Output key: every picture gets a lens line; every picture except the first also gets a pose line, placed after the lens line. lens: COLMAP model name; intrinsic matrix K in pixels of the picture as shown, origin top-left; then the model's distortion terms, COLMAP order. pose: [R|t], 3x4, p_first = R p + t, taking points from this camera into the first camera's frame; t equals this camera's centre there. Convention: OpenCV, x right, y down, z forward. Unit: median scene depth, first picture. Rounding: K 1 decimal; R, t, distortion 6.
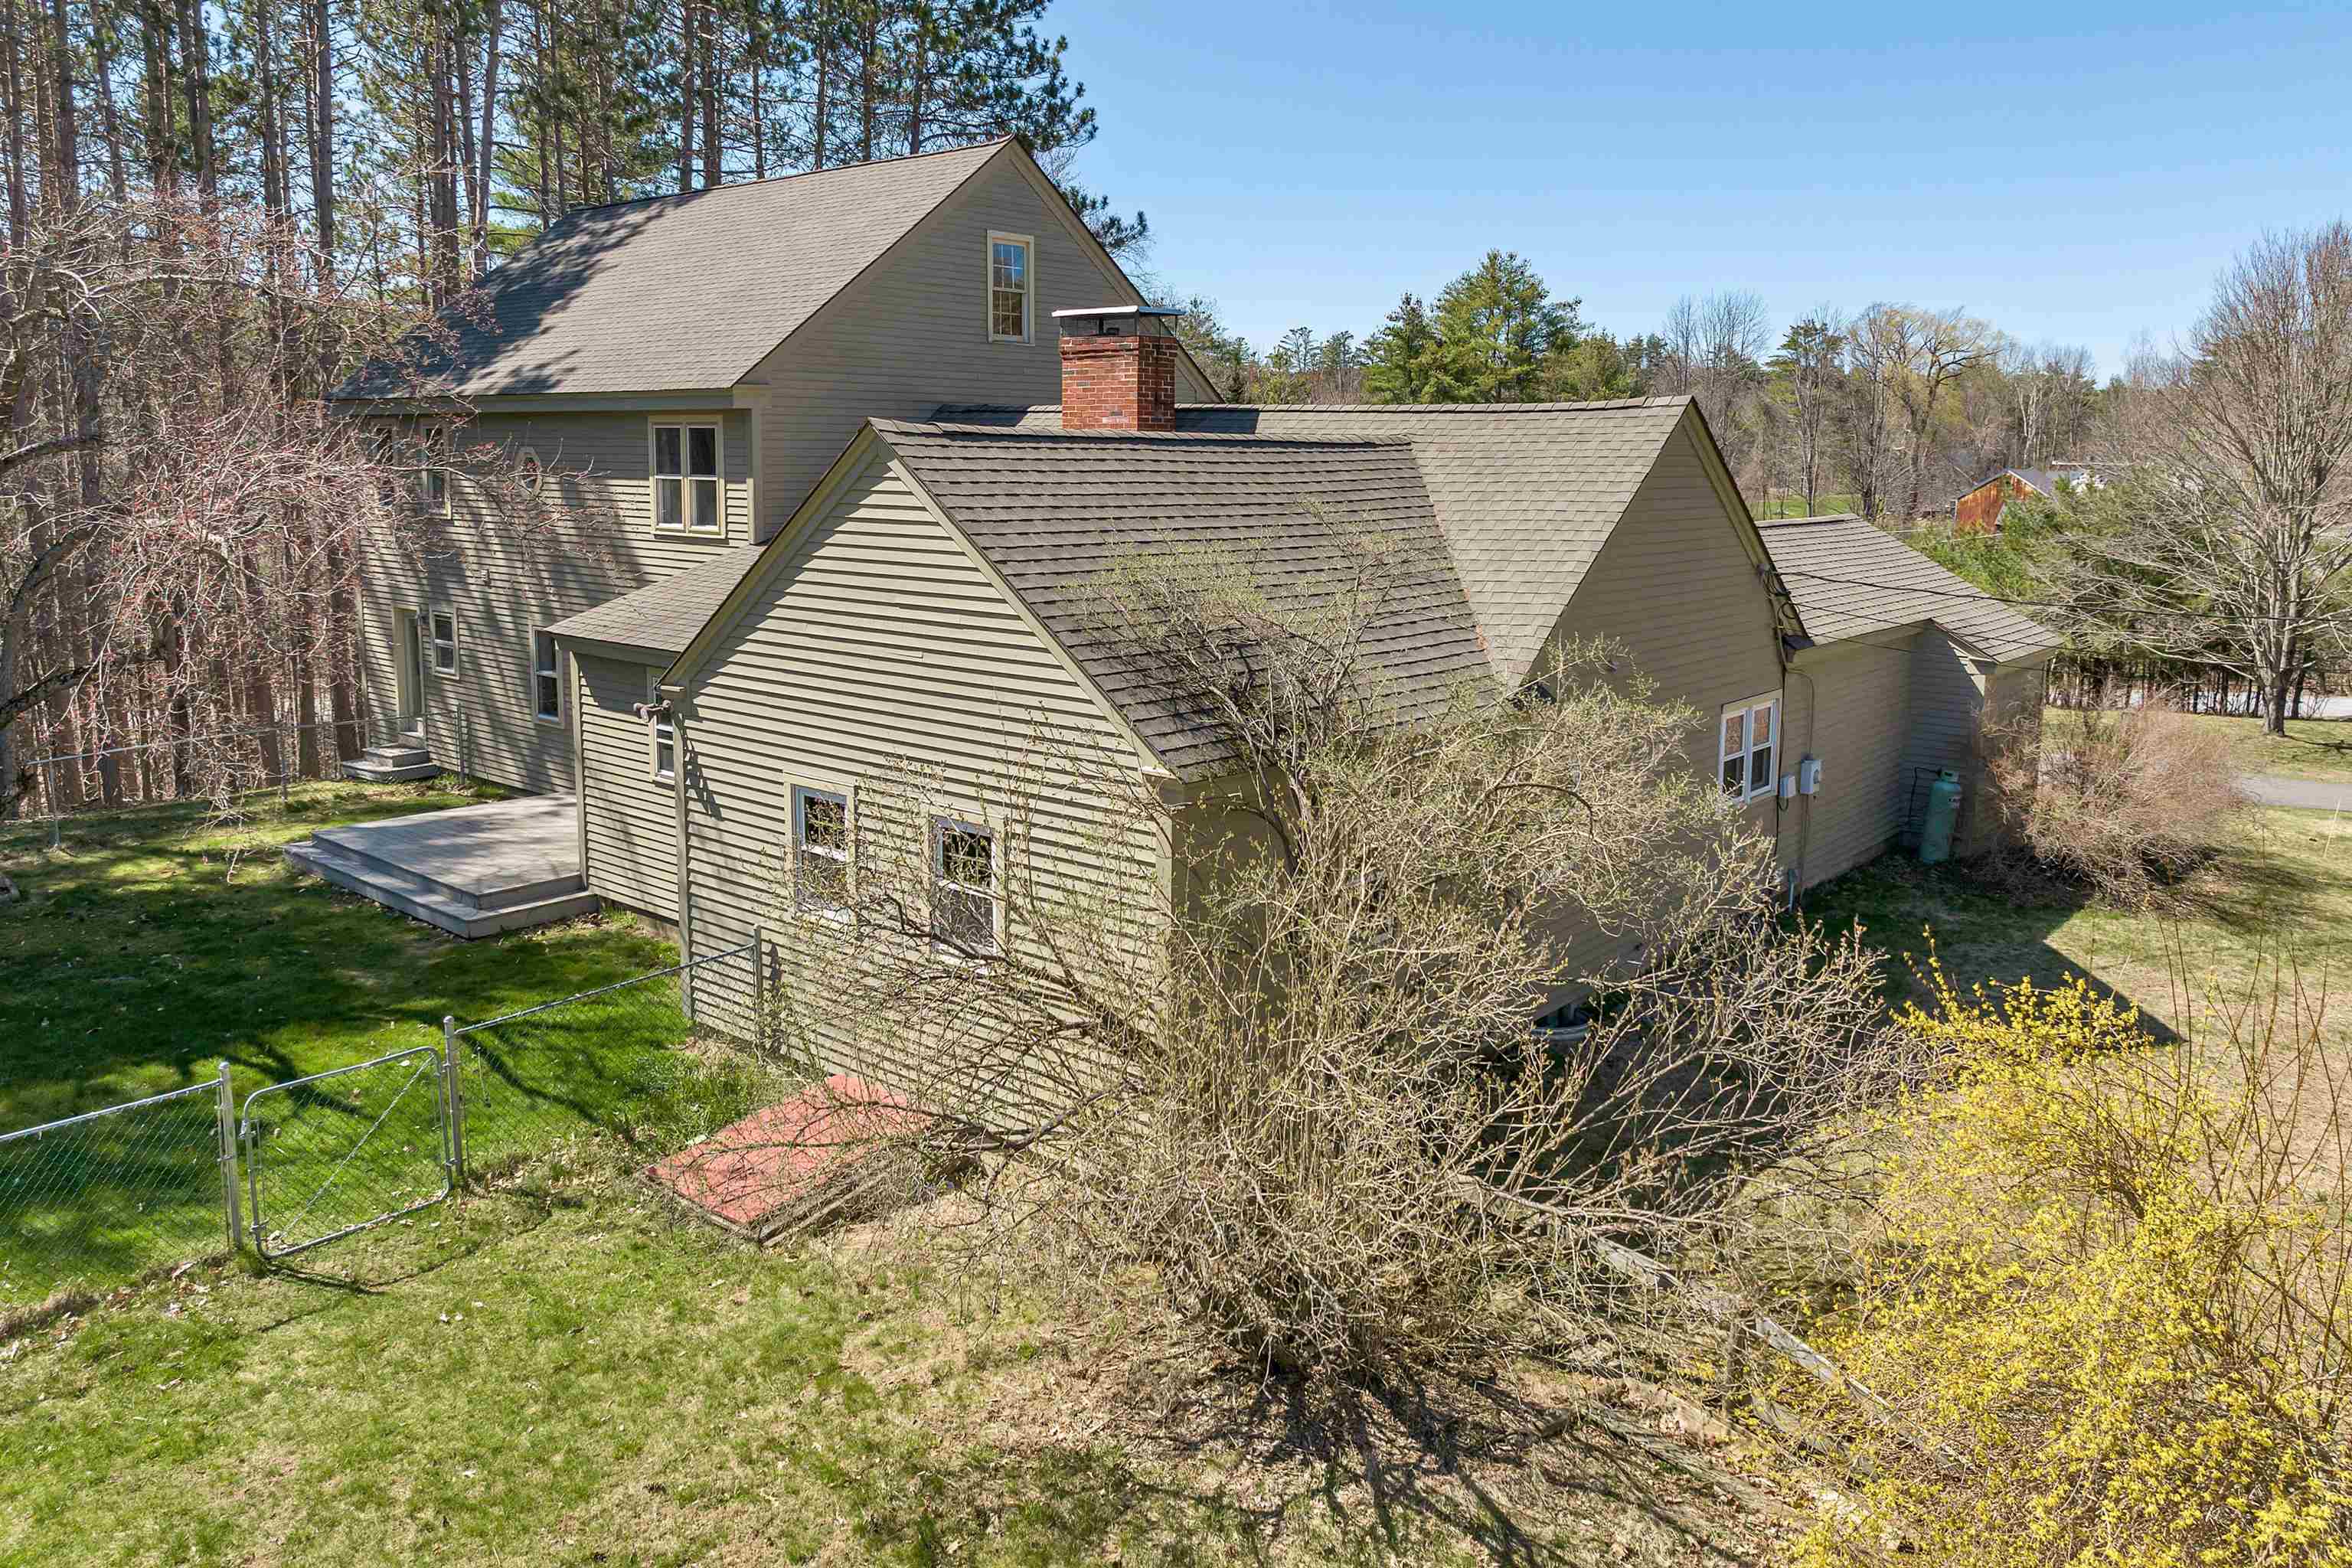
lens RADIAL K [[1675.3, 0, 1176.1], [0, 1675.3, 779.9], [0, 0, 1]] dist [0.007324, 0.000971]
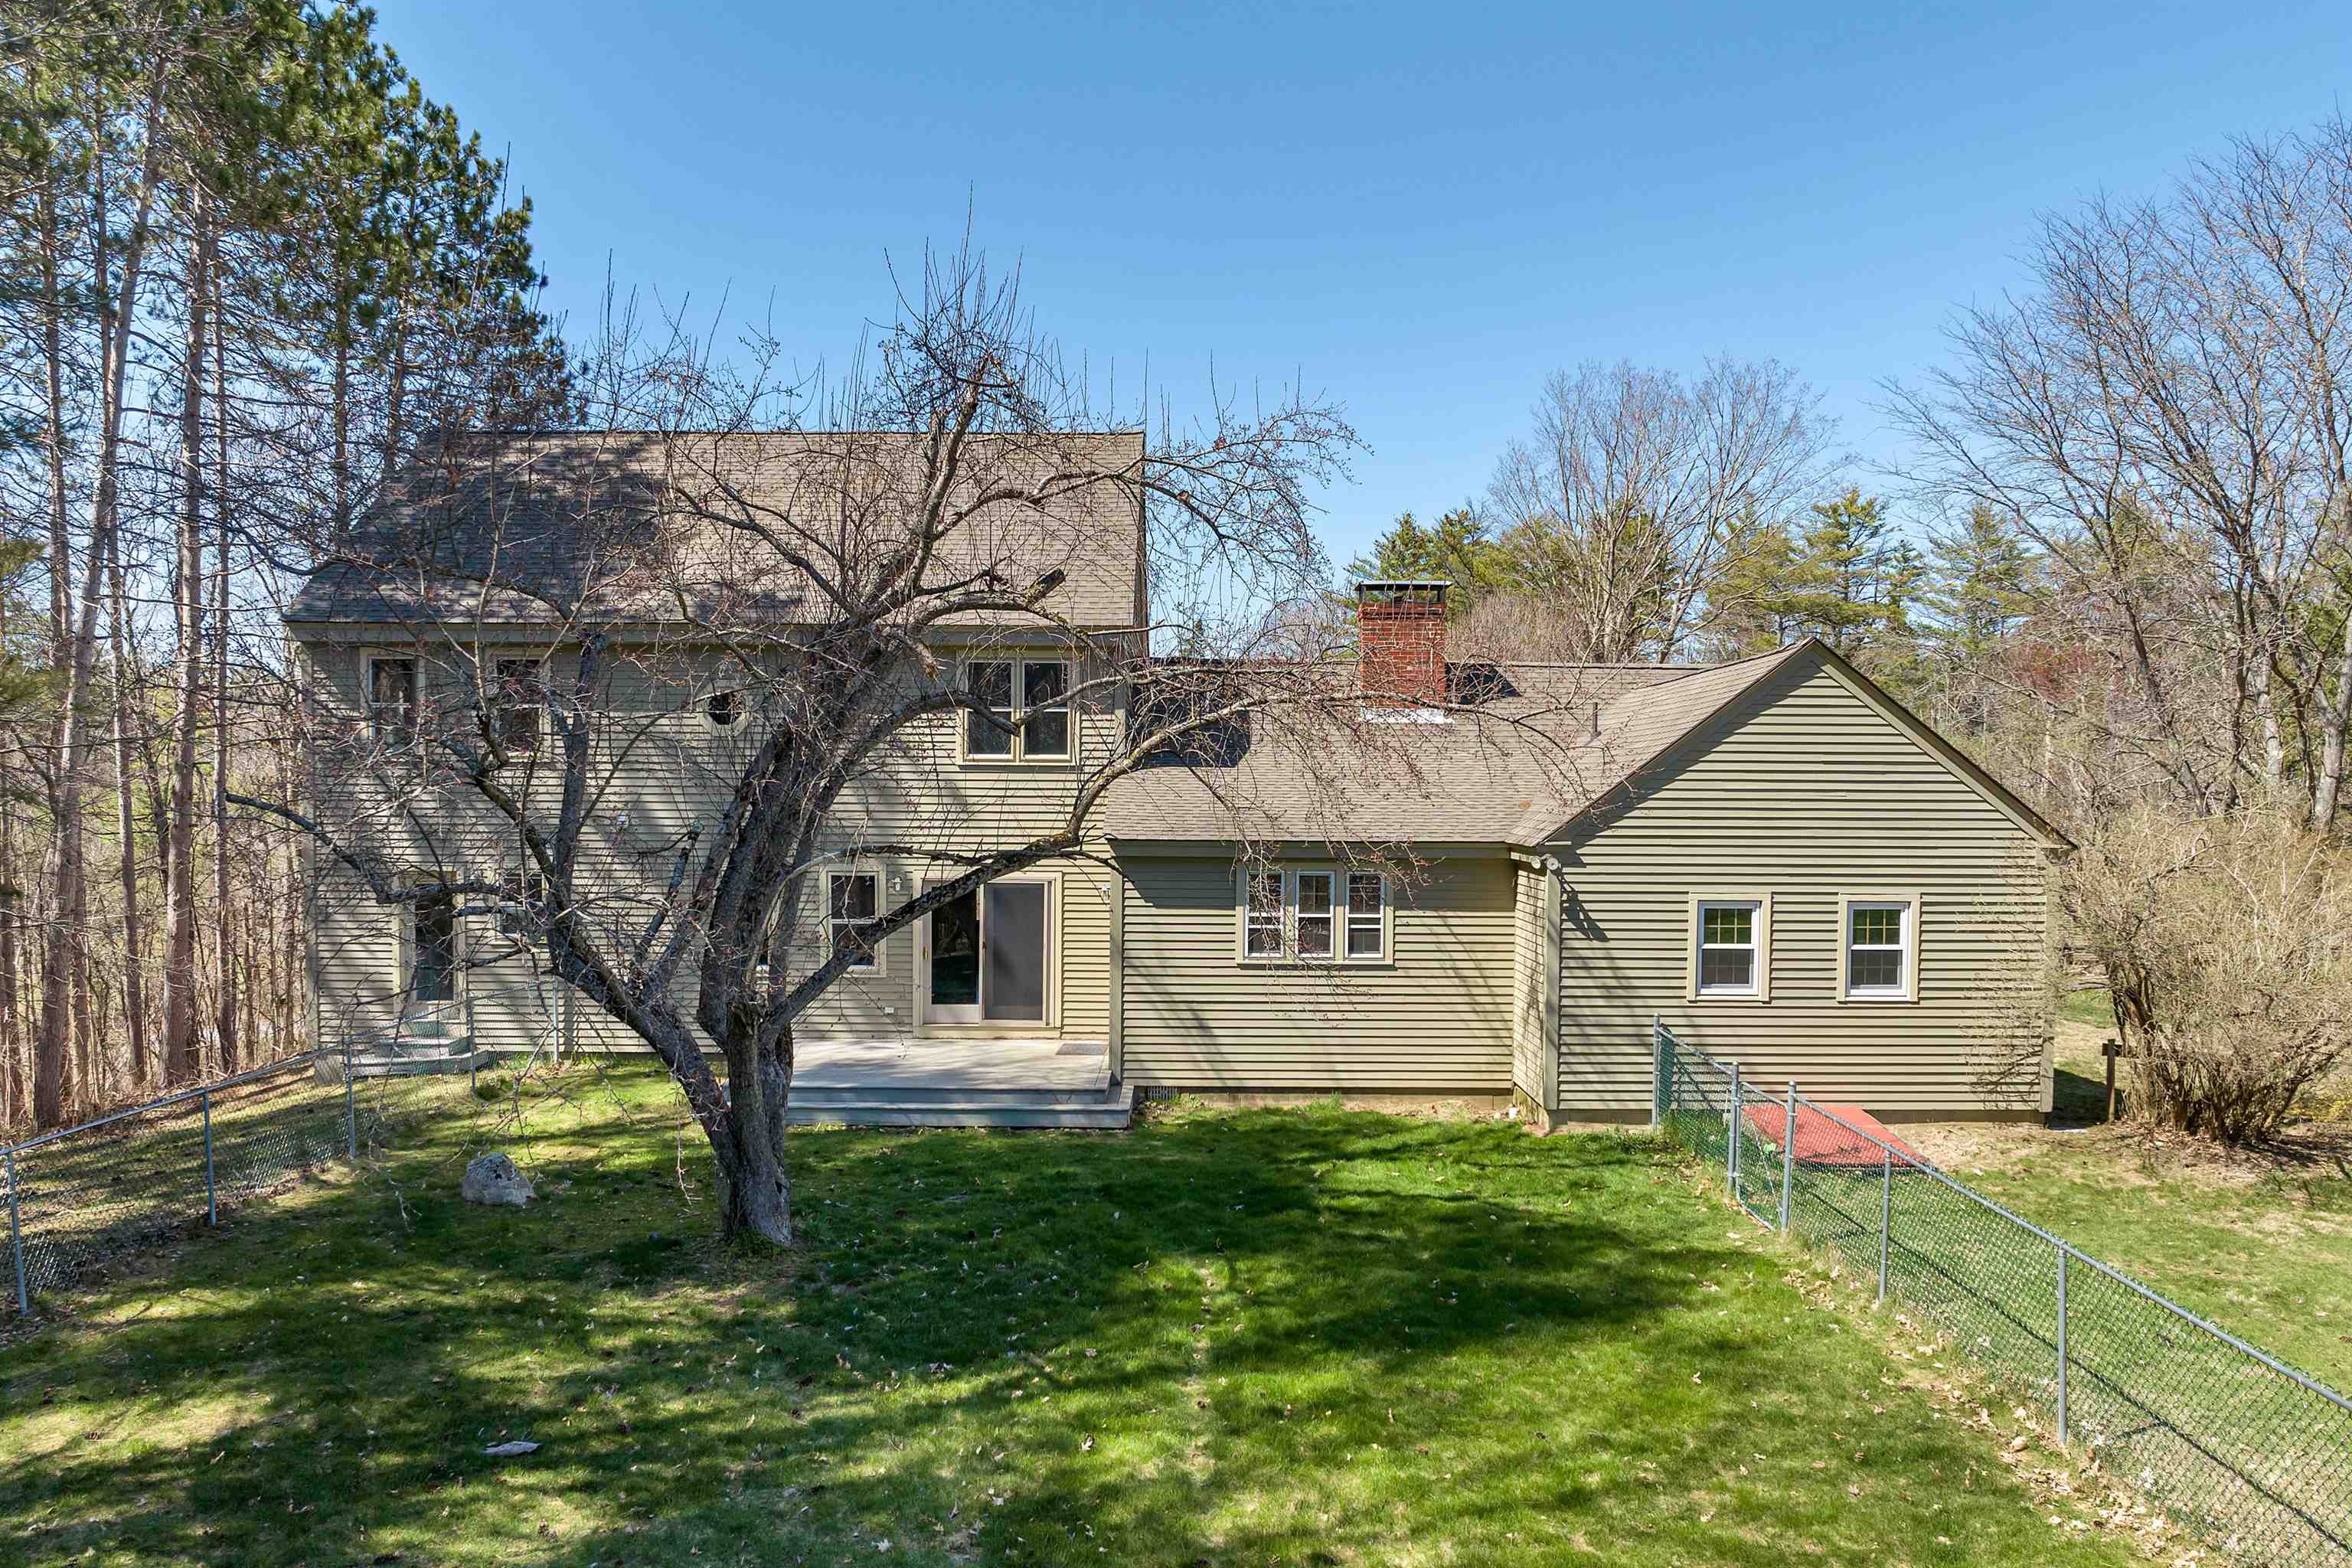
lens RADIAL K [[1675.3, 0, 1175.0], [0, 1675.3, 785.4], [0, 0, 1]] dist [0.007324, 0.000971]
pose [[0.757835, -0.011412, 0.652347, -1.078814], [0.131510, 0.981997, -0.135597, 0.029794], [-0.639055, 0.188551, 0.745693, 0.171502]]
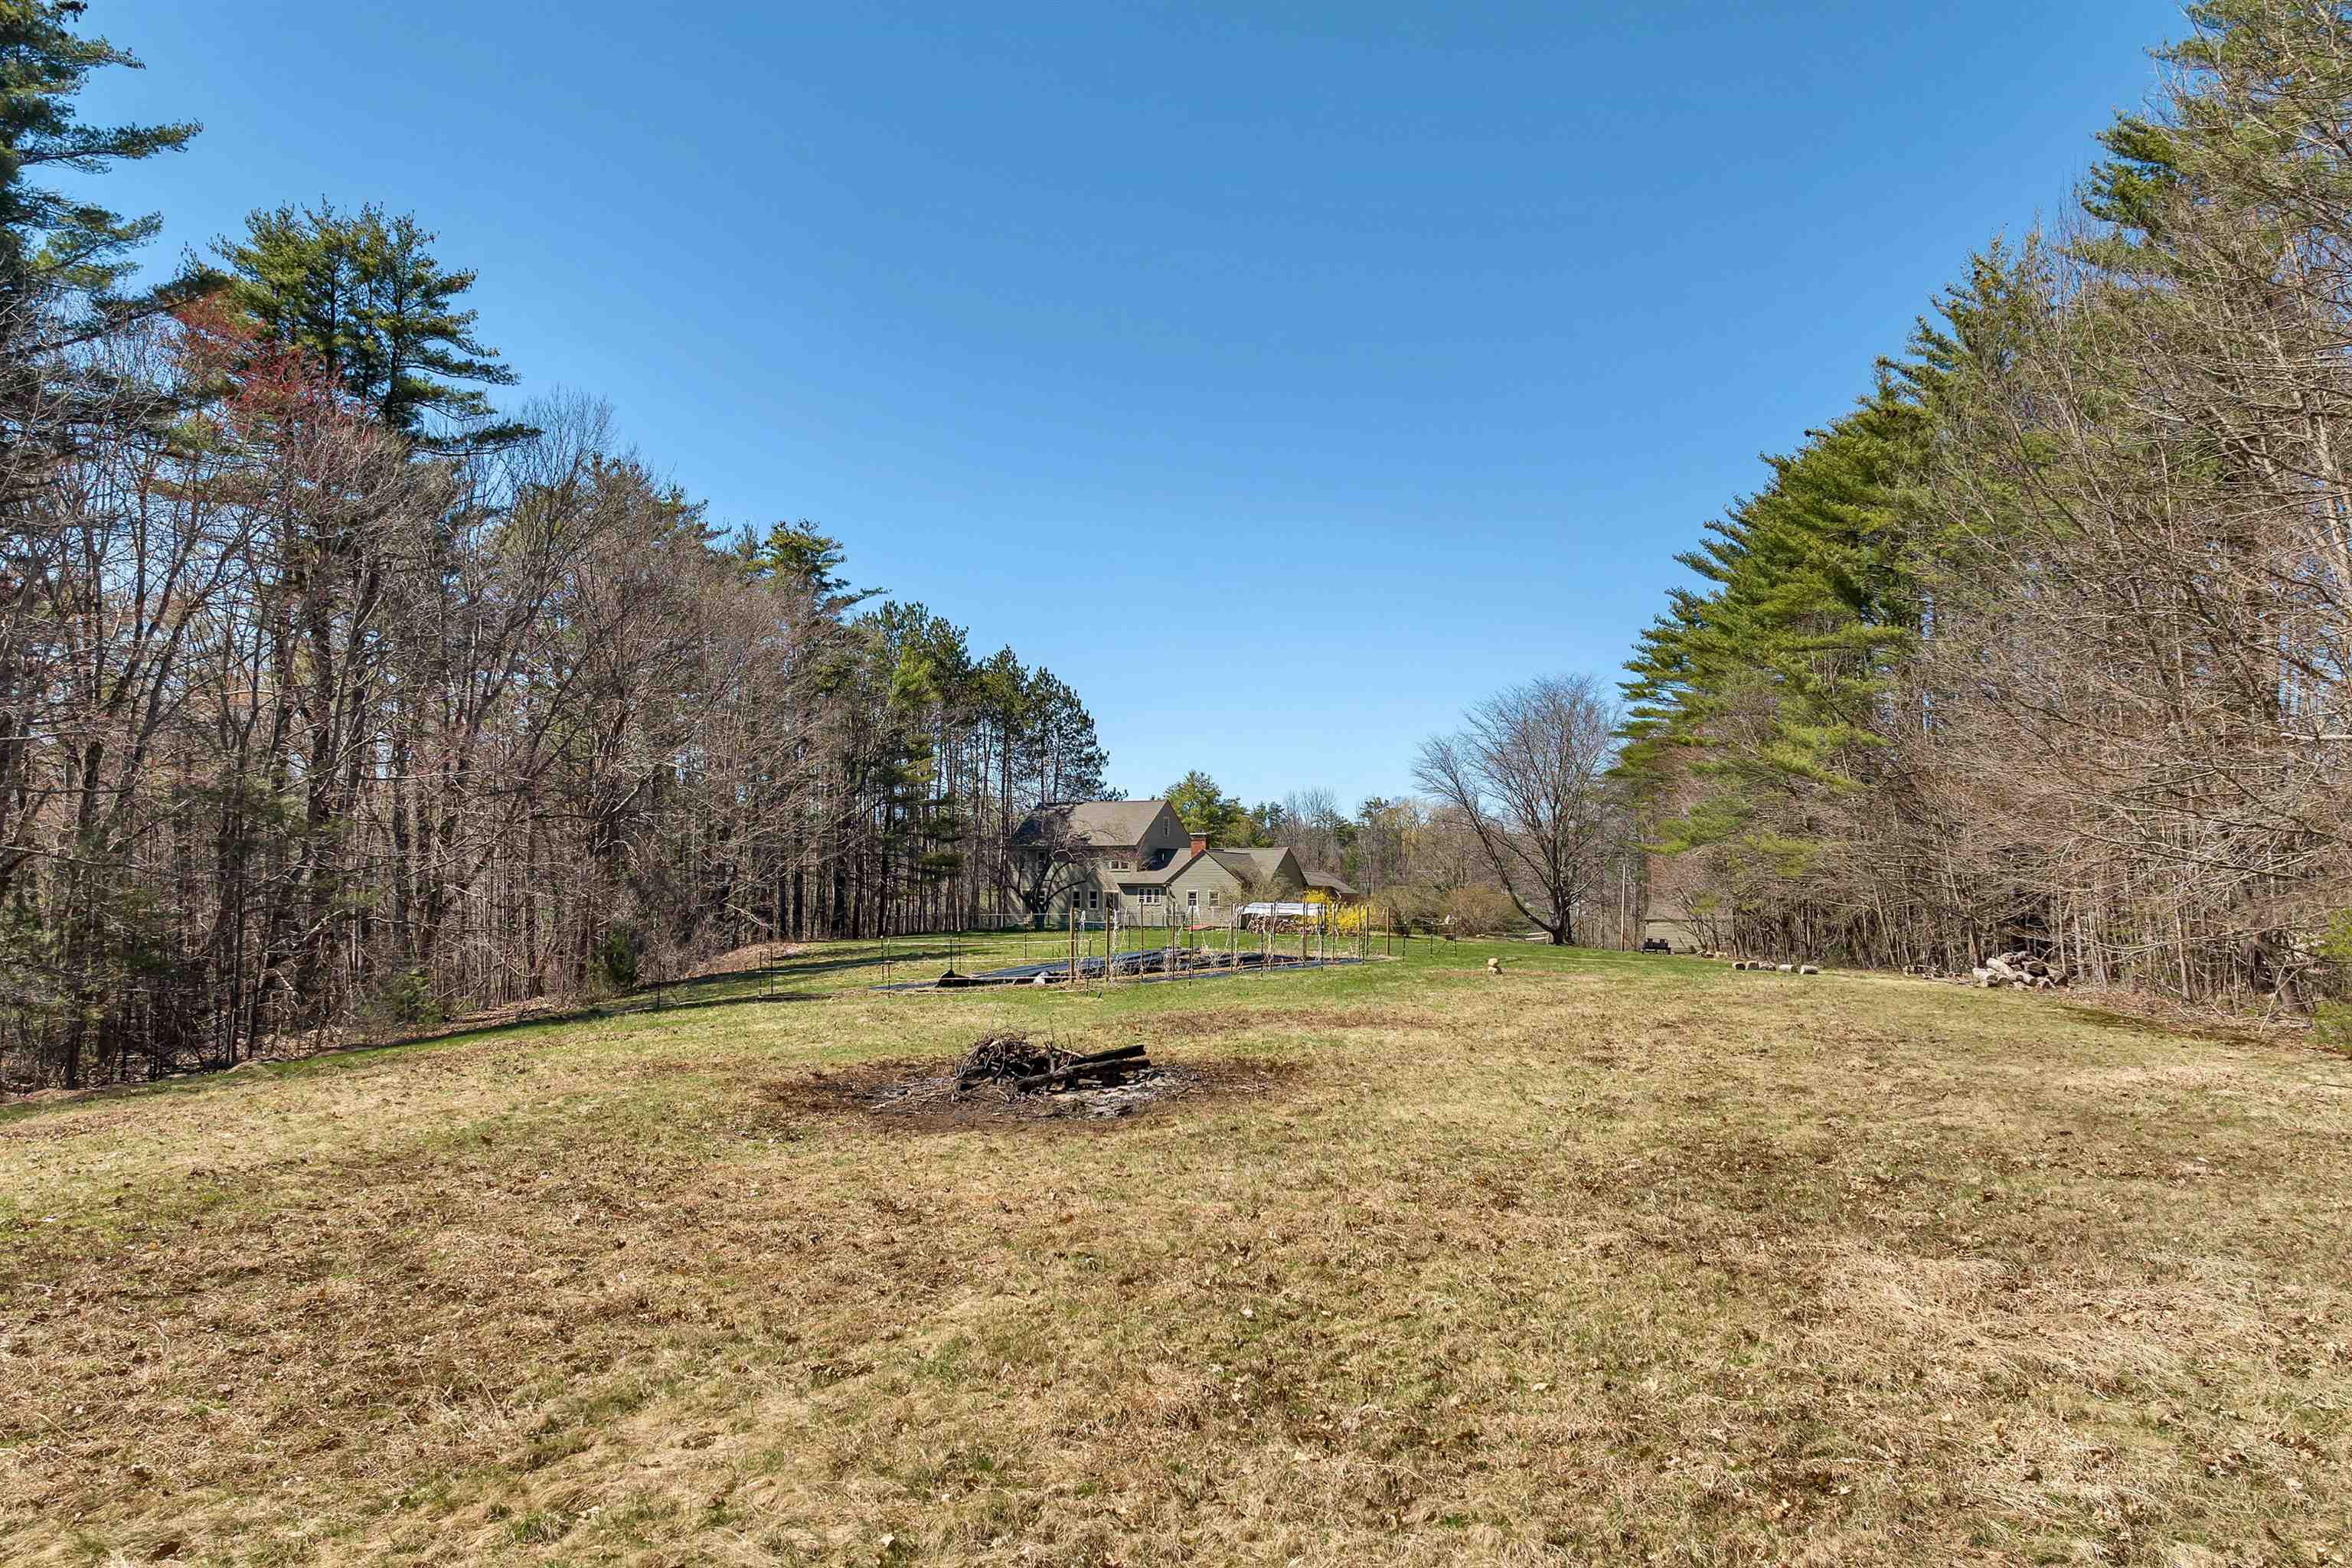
lens RADIAL K [[1675.3, 0, 1176.5], [0, 1675.3, 784.3], [0, 0, 1]] dist [0.007324, 0.000971]
pose [[0.977395, 0.010198, 0.211177, -1.495442], [0.045120, 0.965764, -0.255467, 1.173626], [-0.206553, 0.259221, 0.943473, -5.068122]]
